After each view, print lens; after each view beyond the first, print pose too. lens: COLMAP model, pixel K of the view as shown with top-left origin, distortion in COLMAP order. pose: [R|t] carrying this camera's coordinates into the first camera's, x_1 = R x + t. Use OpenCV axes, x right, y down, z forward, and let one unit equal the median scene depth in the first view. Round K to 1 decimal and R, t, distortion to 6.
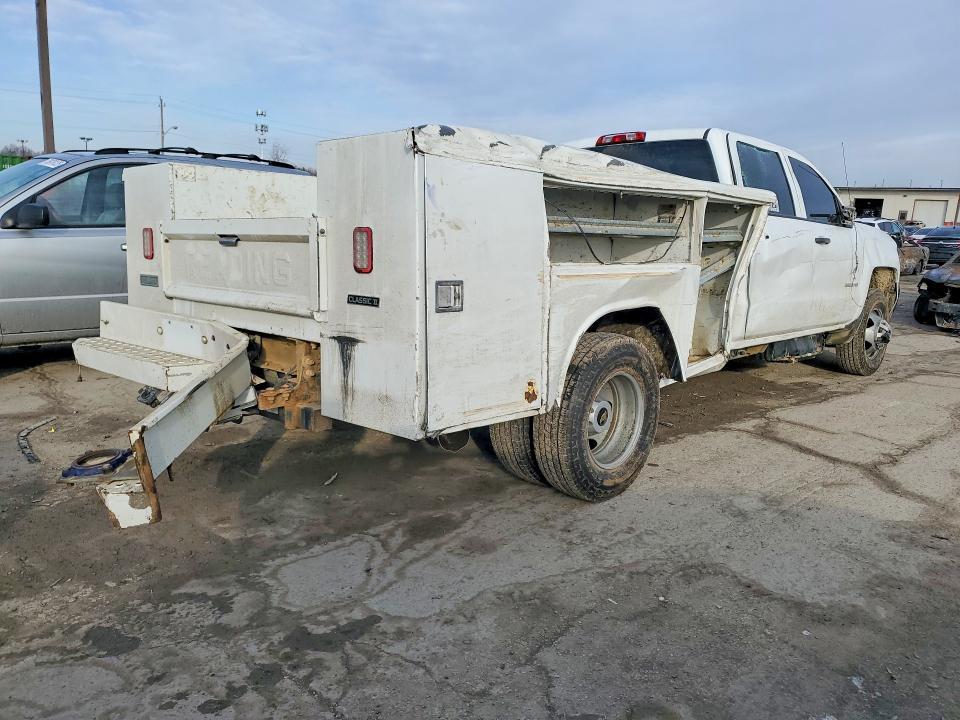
lens RADIAL K [[758.7, 0, 479.6], [0, 758.7, 358.1], [0, 0, 1]] dist [0.013497, 0.010892]
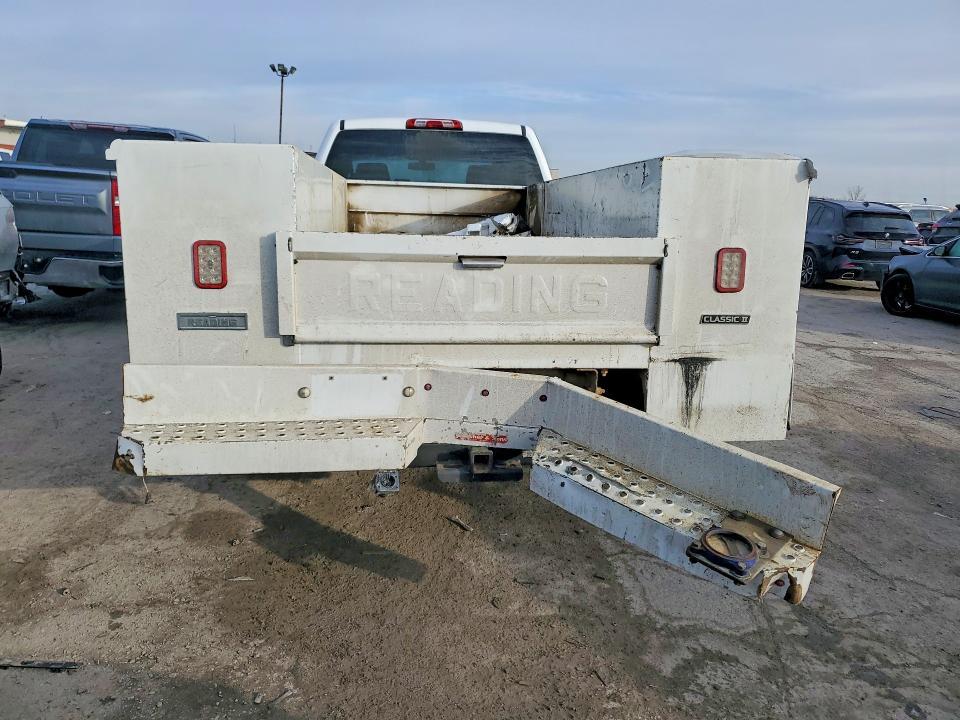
lens RADIAL K [[758.7, 0, 479.2], [0, 758.7, 360.6], [0, 0, 1]] dist [0.013497, 0.010892]
pose [[0.634418, -0.157764, 0.756720, -1.094529], [0.106436, 0.987455, 0.116634, -0.167935], [-0.765627, 0.006548, 0.643251, 0.570982]]
